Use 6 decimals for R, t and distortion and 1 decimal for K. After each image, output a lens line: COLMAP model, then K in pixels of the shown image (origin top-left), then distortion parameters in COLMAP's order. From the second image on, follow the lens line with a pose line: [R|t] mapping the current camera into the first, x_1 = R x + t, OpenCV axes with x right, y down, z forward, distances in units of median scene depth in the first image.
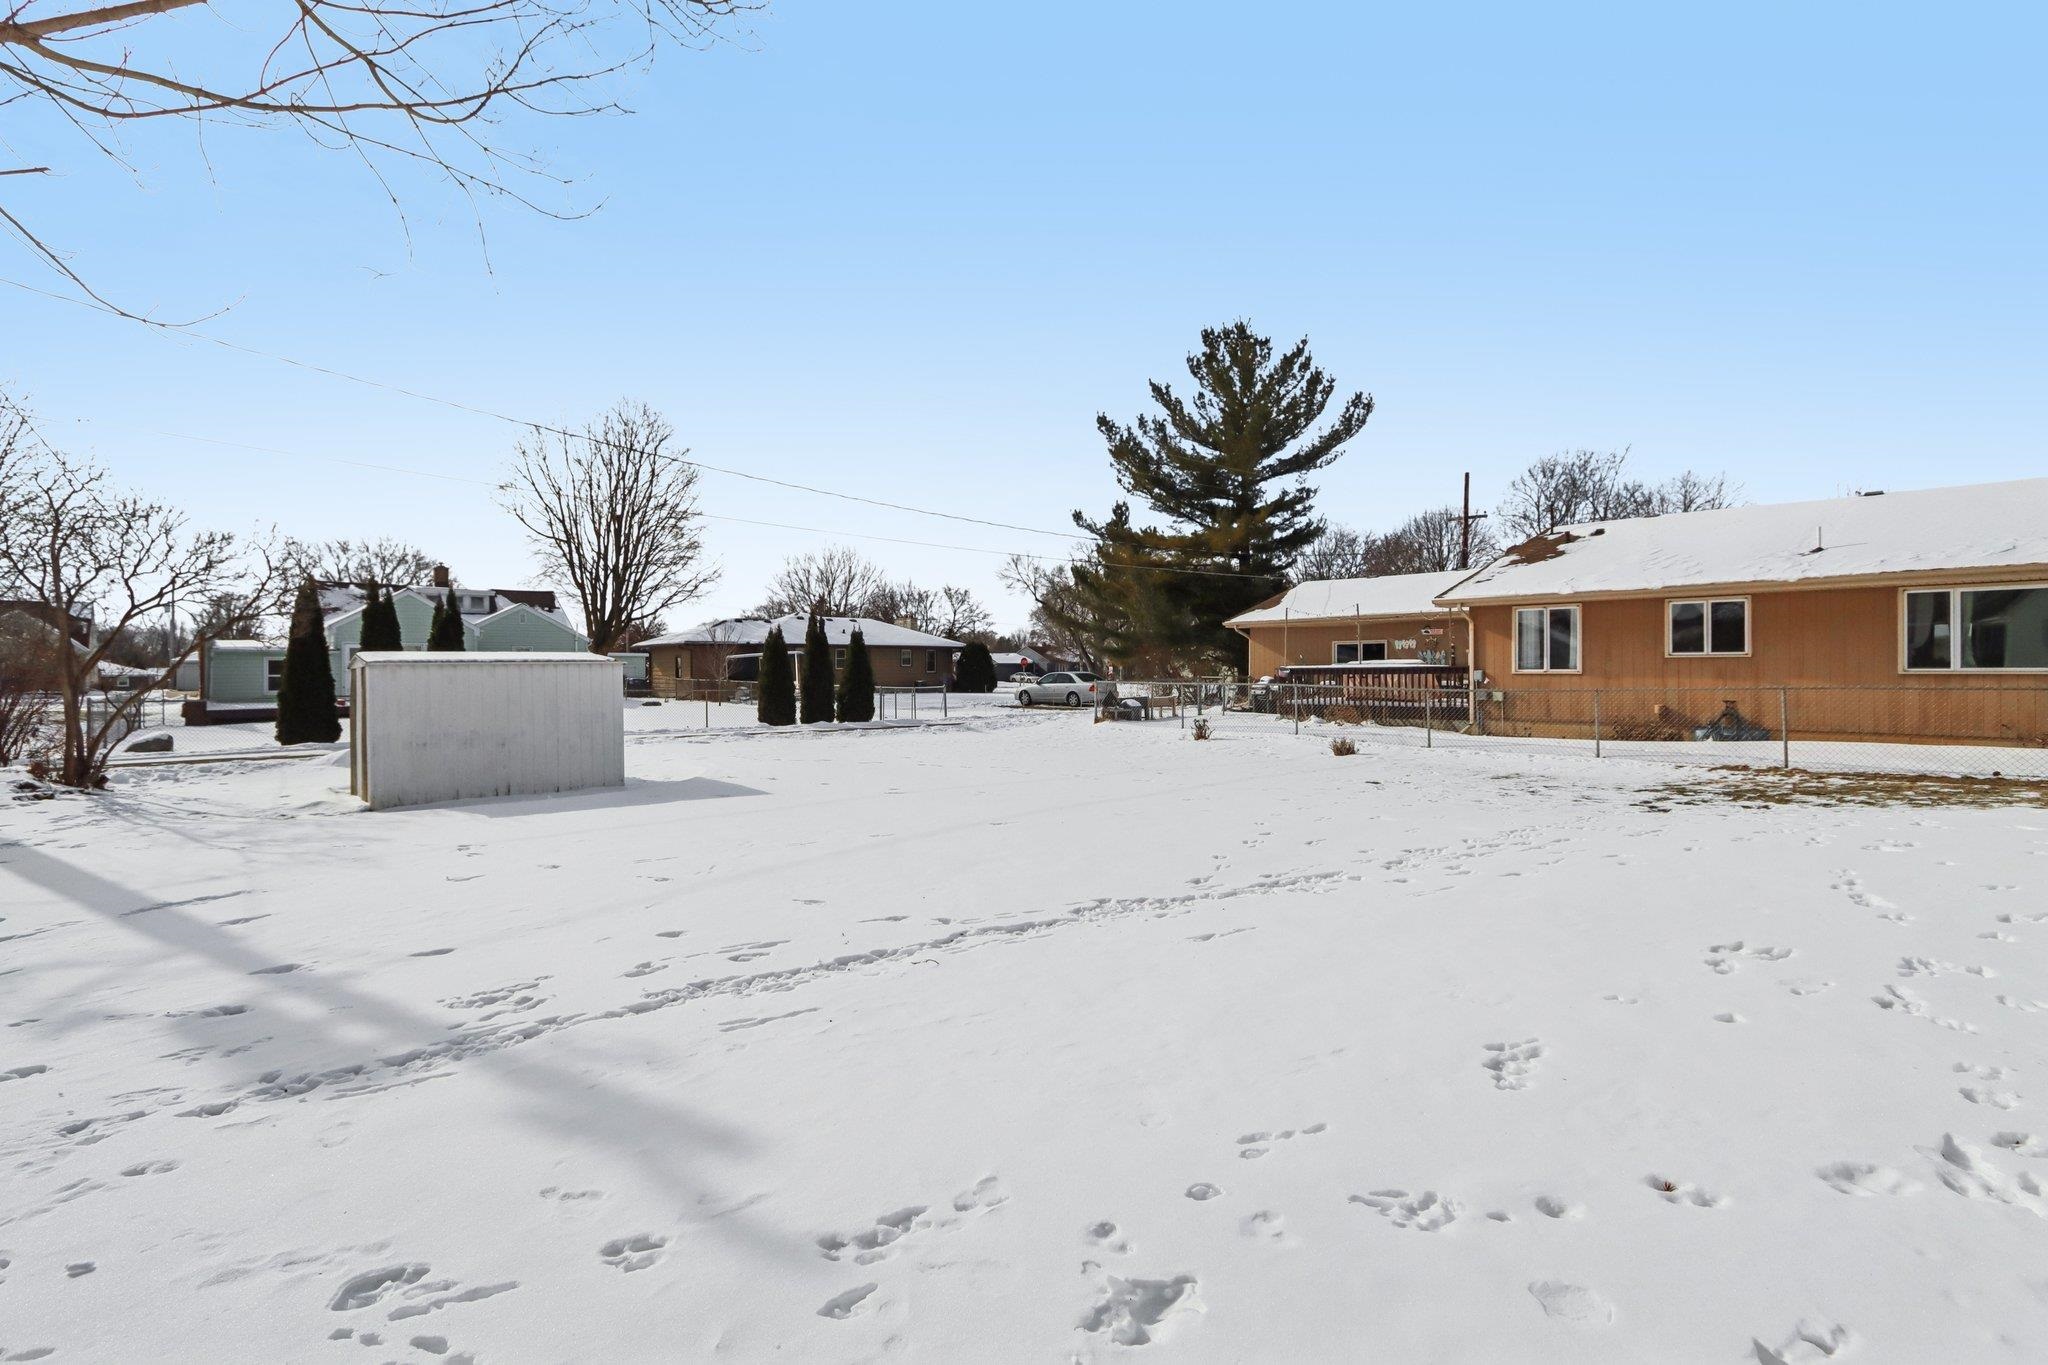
lens RADIAL K [[930.7, 0, 1024.0], [0, 930.7, 682.5], [0, 0, 1]] dist [-0.006211, -0.000131]
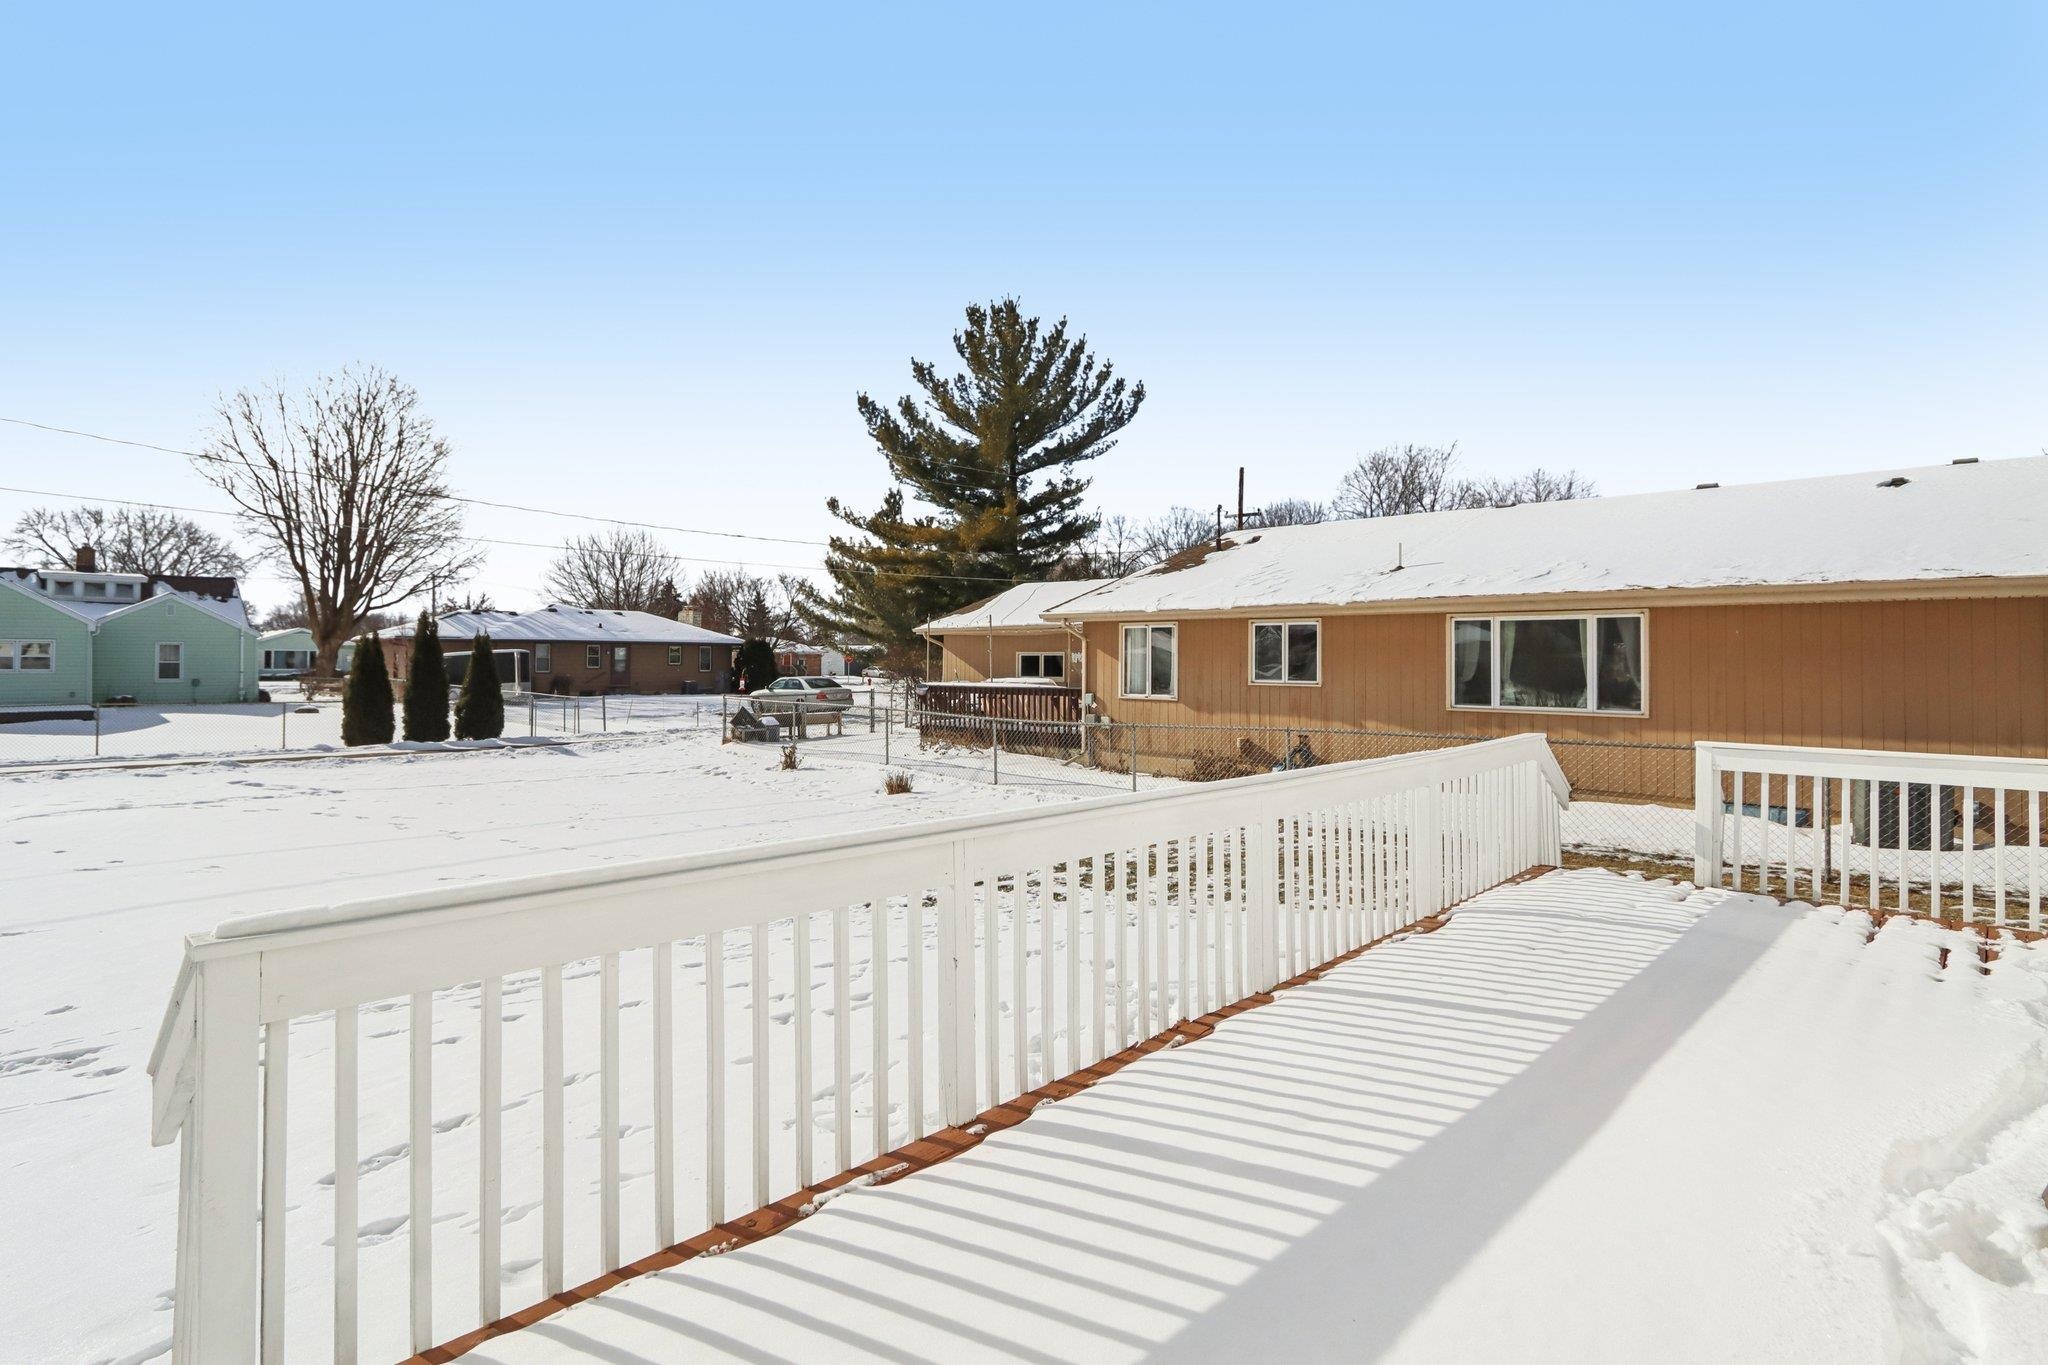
lens RADIAL K [[966.5, 0, 1029.7], [0, 966.5, 667.1], [0, 0, 1]] dist [0.001750, 0.000200]
pose [[0.996212, 0.006895, 0.086684, 0.175233], [-0.006548, 0.999969, -0.004288, -0.016931], [-0.086711, 0.003704, 0.996227, 0.037804]]
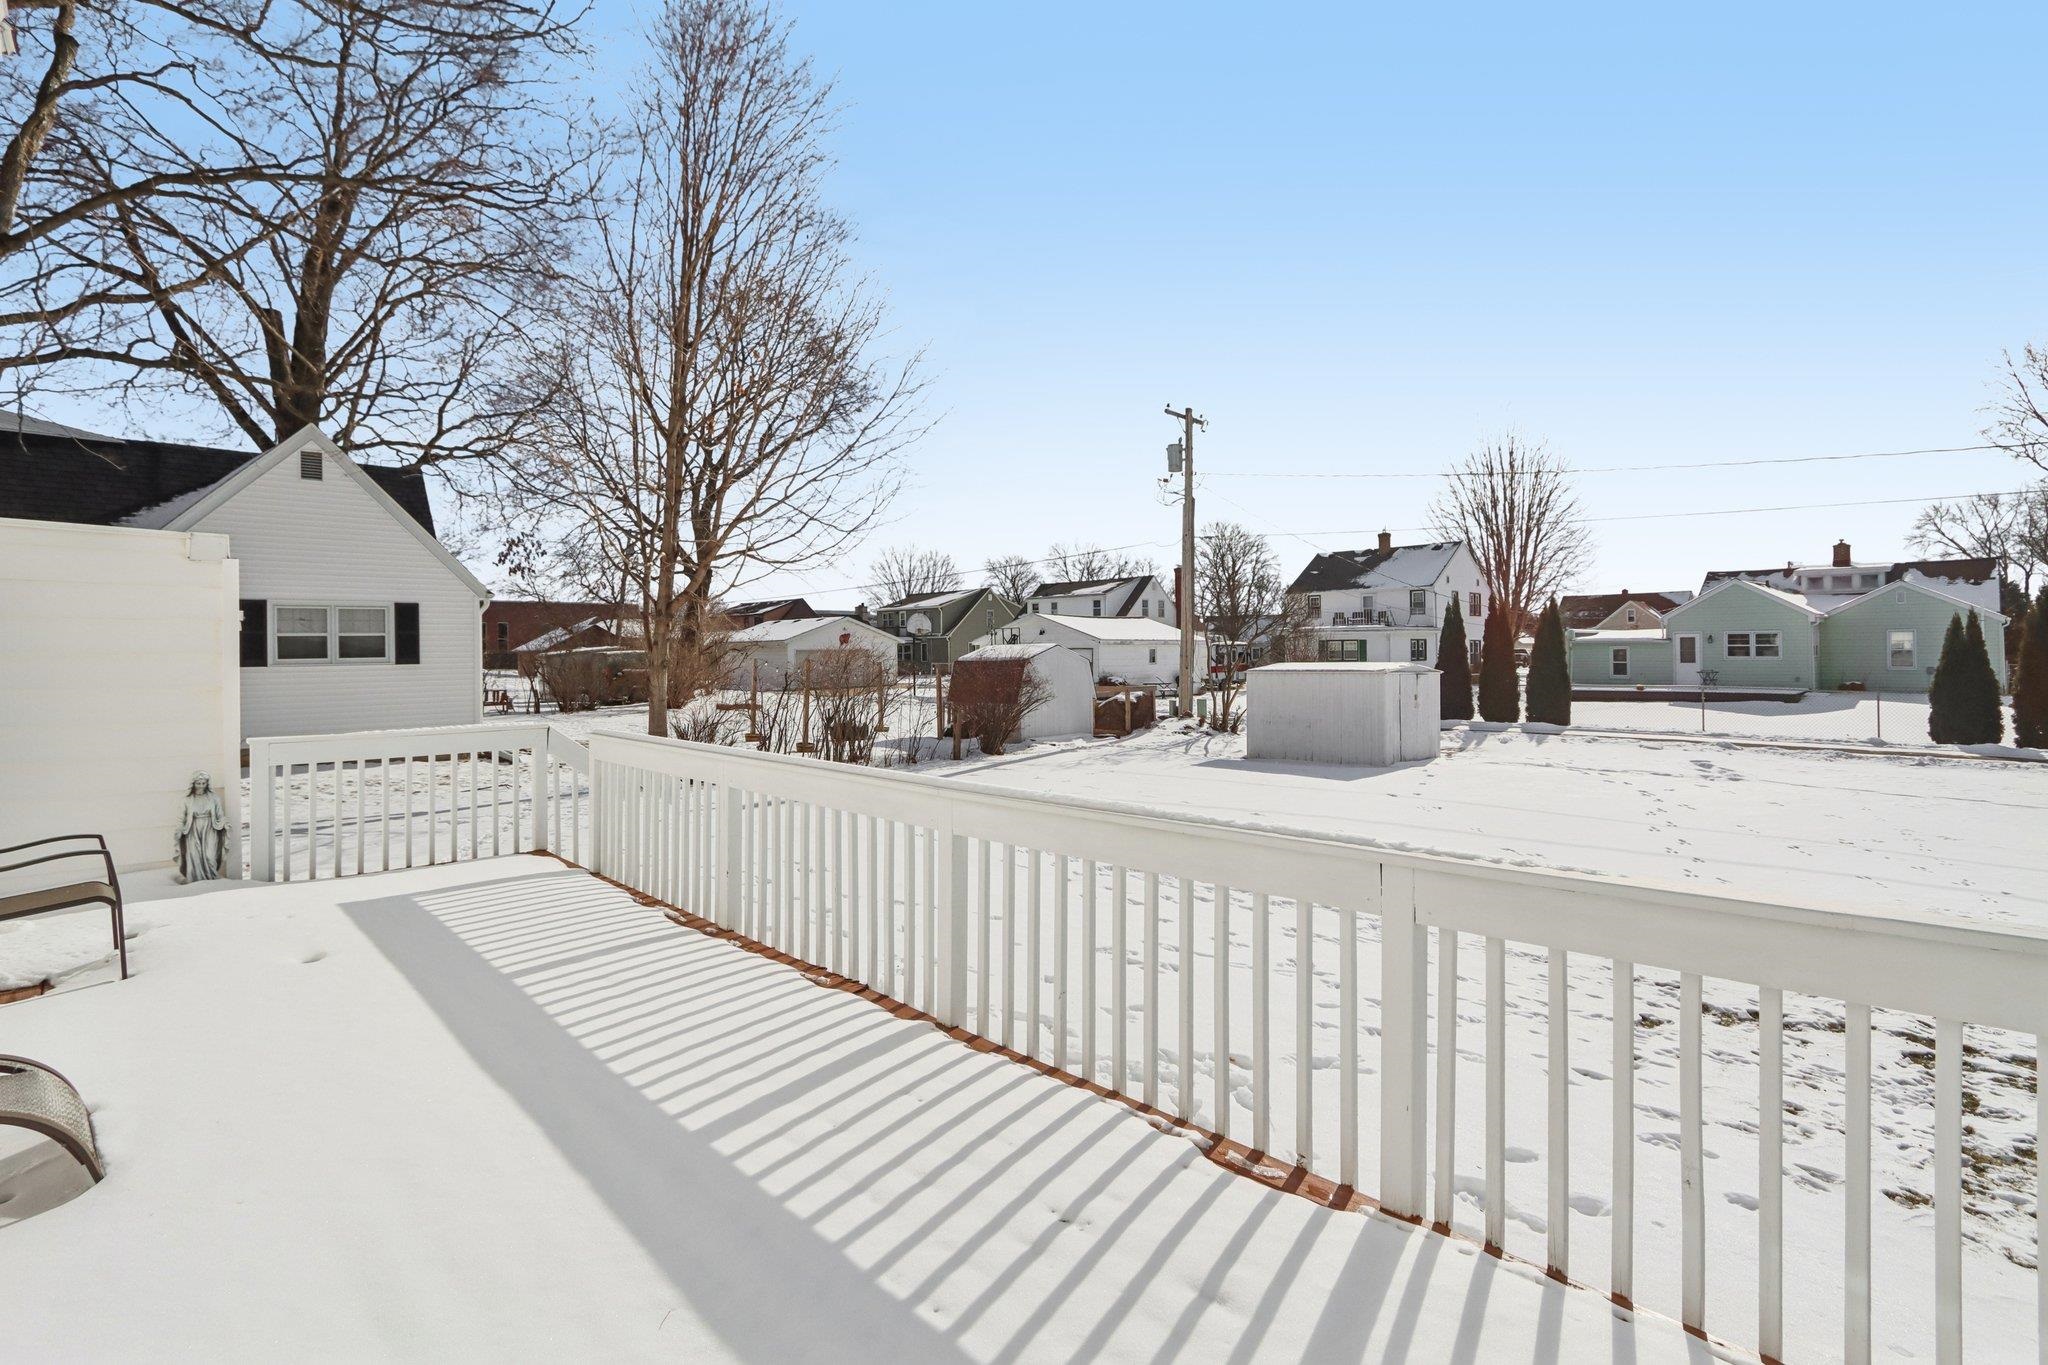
lens RADIAL K [[966.5, 0, 1029.7], [0, 966.5, 667.1], [0, 0, 1]] dist [0.001750, 0.000200]
pose [[0.045980, 0.022048, -0.998699, 0.306109], [-0.006386, 0.999742, 0.021777, -0.018521], [0.998922, 0.005377, 0.046109, 0.149413]]
